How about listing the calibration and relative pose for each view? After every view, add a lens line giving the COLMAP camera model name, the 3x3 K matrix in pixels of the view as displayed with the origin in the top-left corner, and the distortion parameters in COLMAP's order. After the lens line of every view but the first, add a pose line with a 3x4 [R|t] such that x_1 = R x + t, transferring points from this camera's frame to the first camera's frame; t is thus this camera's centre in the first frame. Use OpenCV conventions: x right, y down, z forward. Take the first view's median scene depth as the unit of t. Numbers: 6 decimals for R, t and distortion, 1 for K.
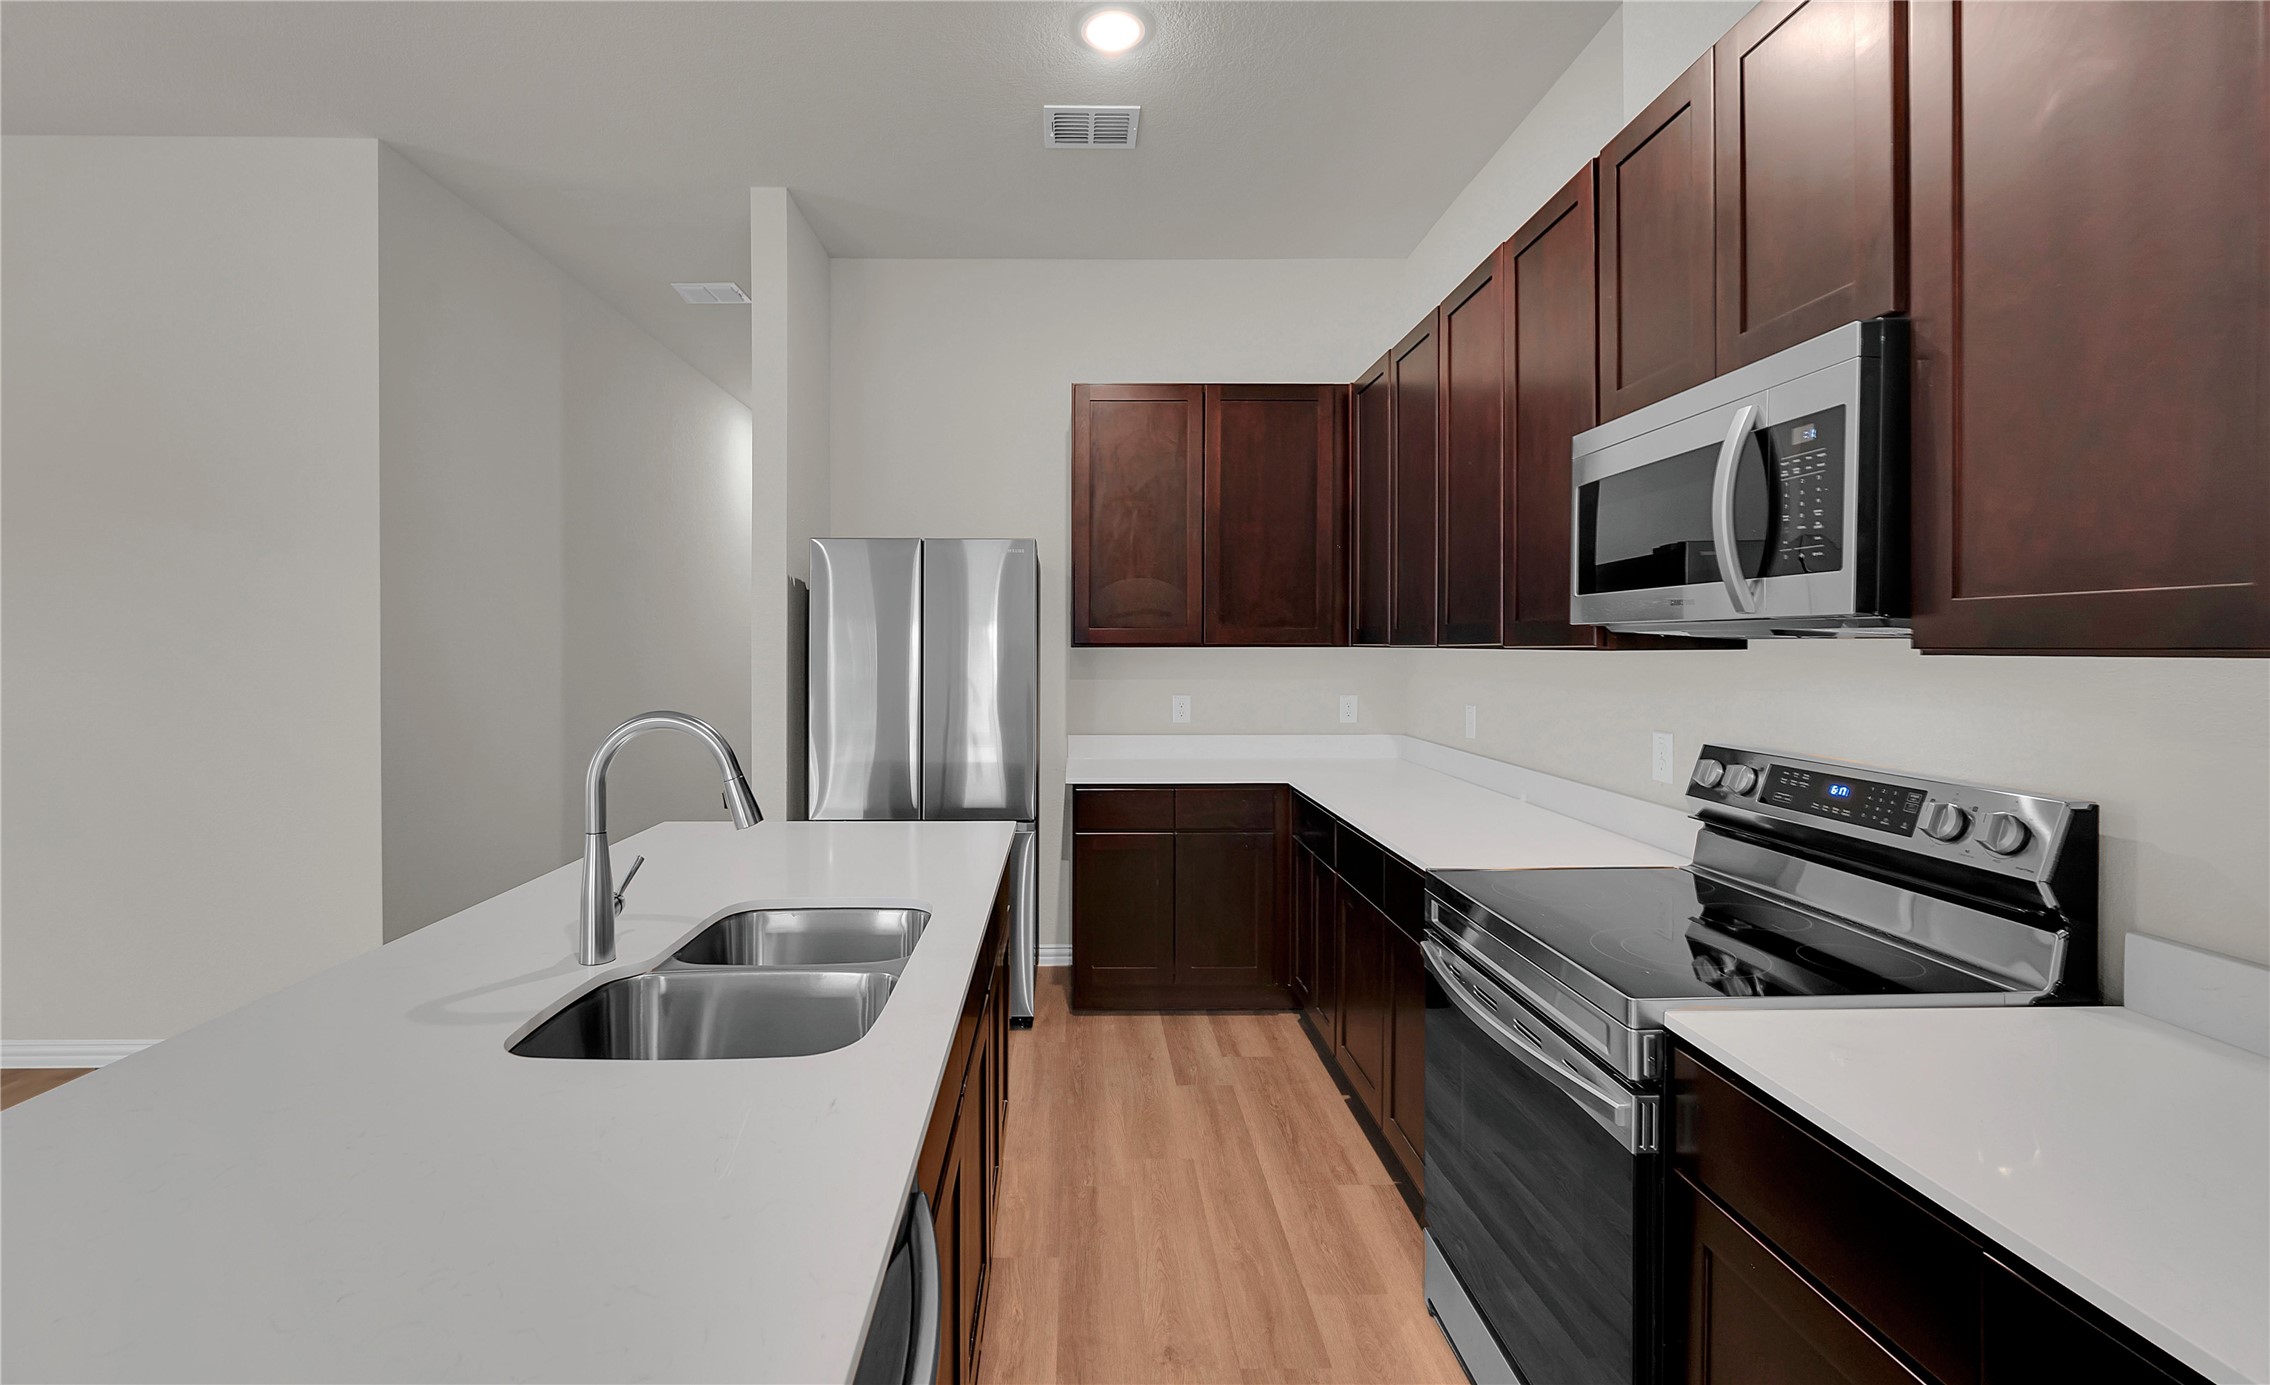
lens RADIAL K [[996.7, 0, 1099.9], [0, 996.7, 644.9], [0, 0, 1]] dist [-0.008556, -0.000432]
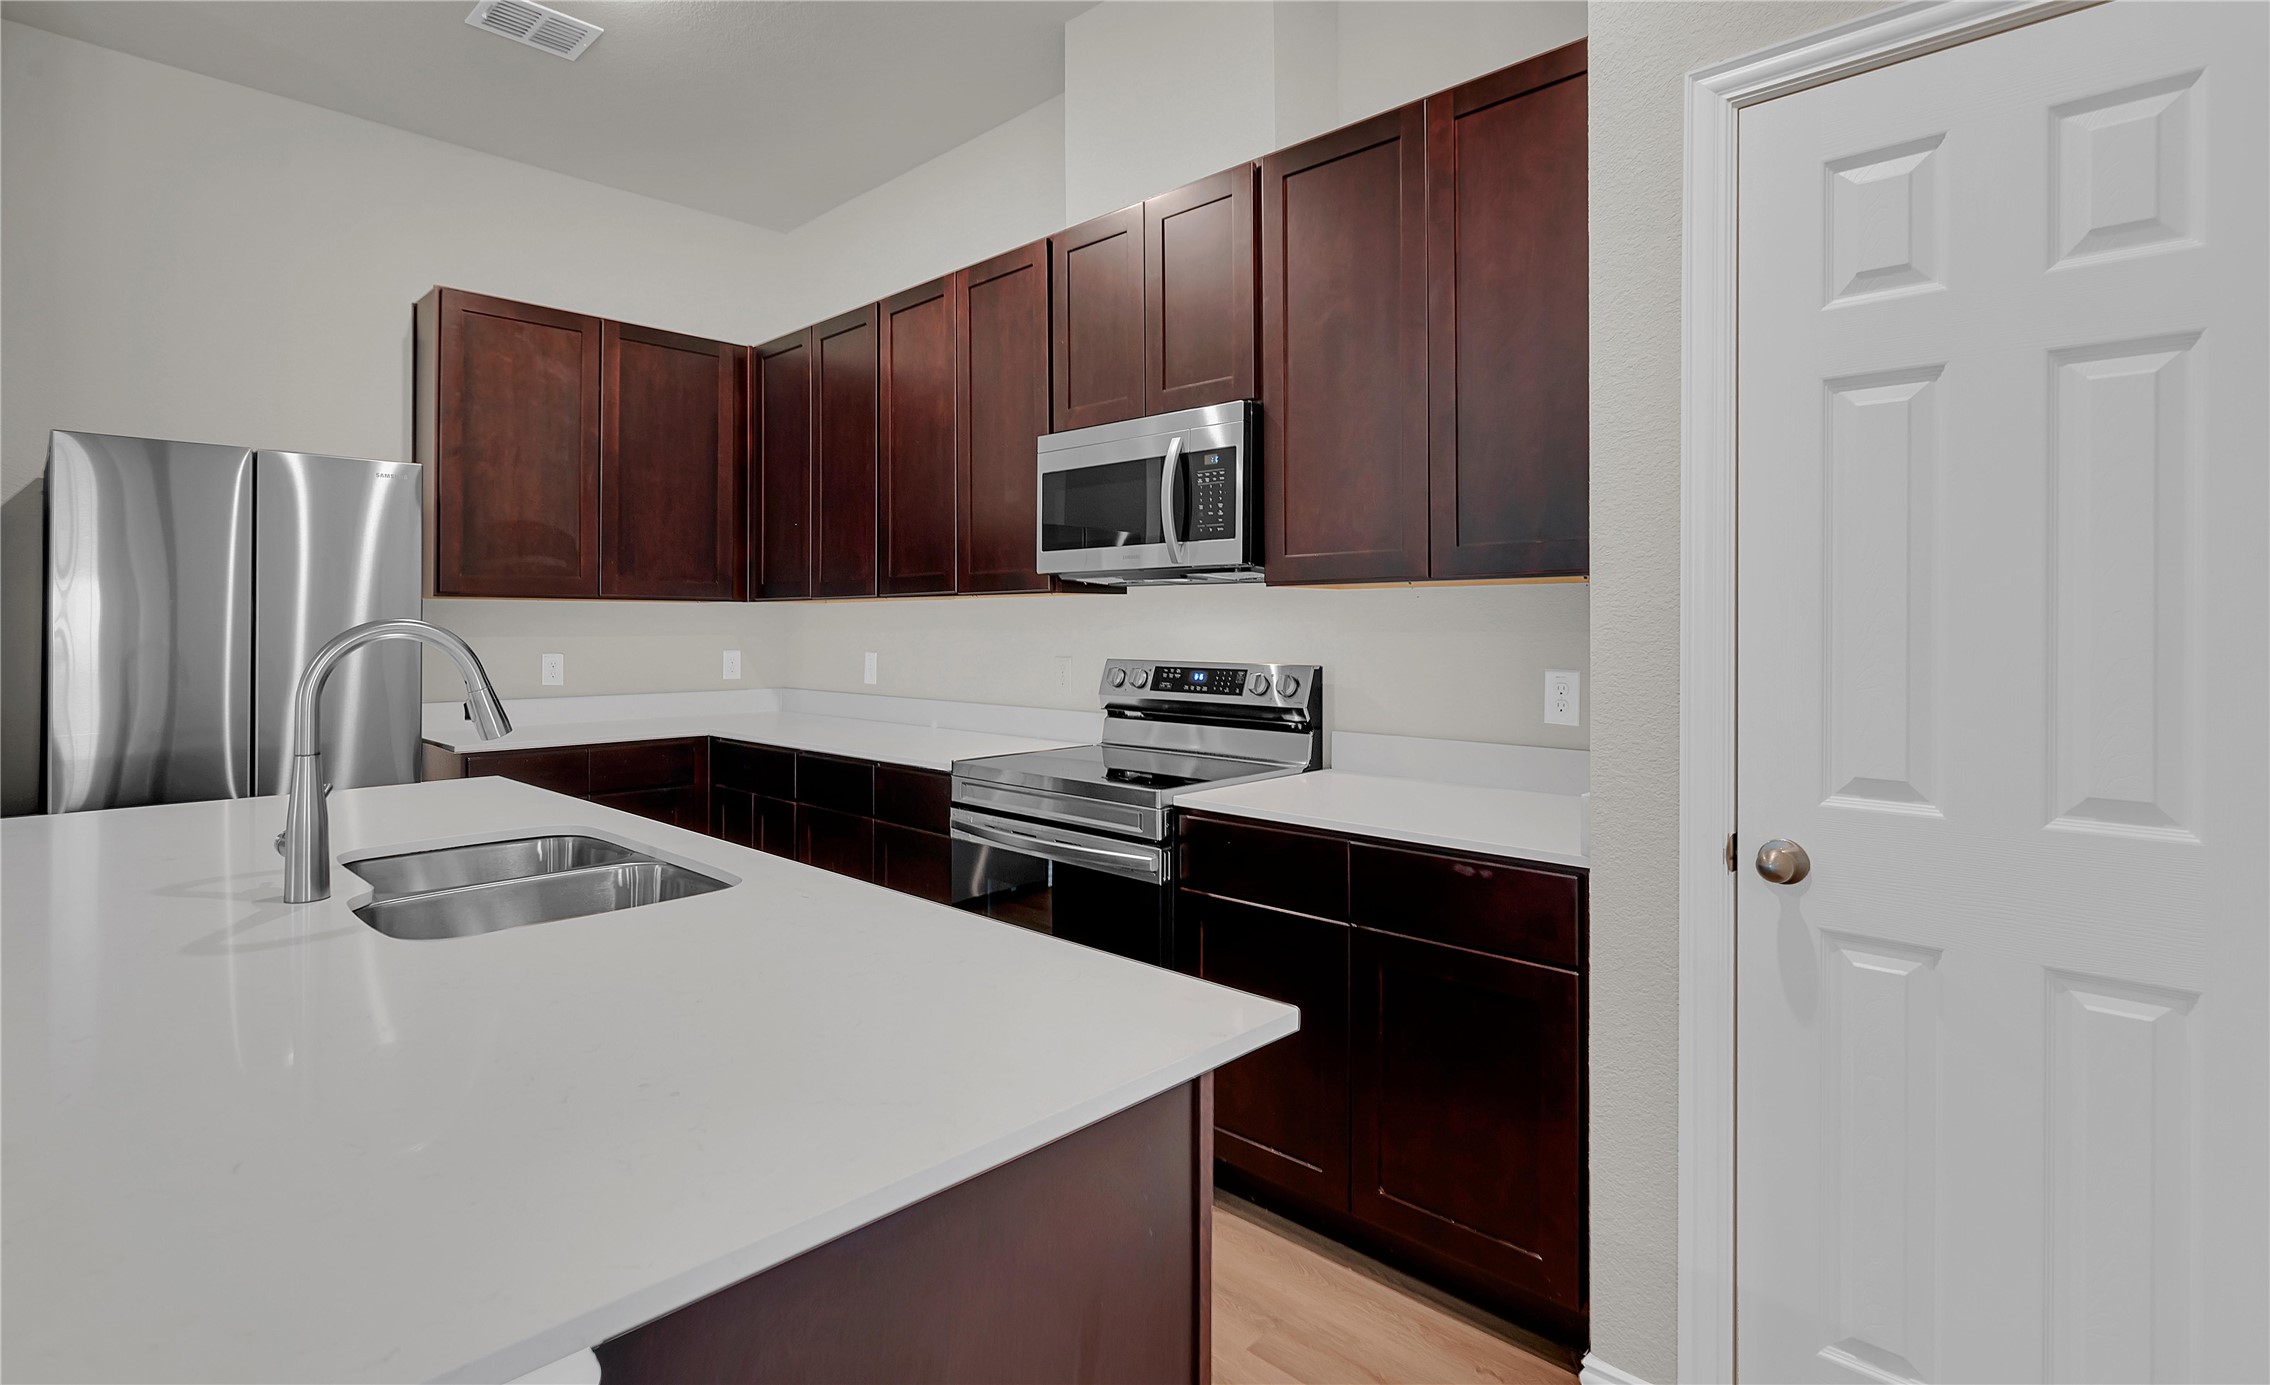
lens RADIAL K [[1070.7, 0, 1181.0], [0, 1070.7, 613.3], [0, 0, 1]] dist [-0.001521, -0.000038]
pose [[0.684304, 0.006437, 0.729169, -0.614025], [0.002686, 0.999932, -0.011348, 0.068701], [-0.729192, 0.009724, 0.684240, -0.205166]]
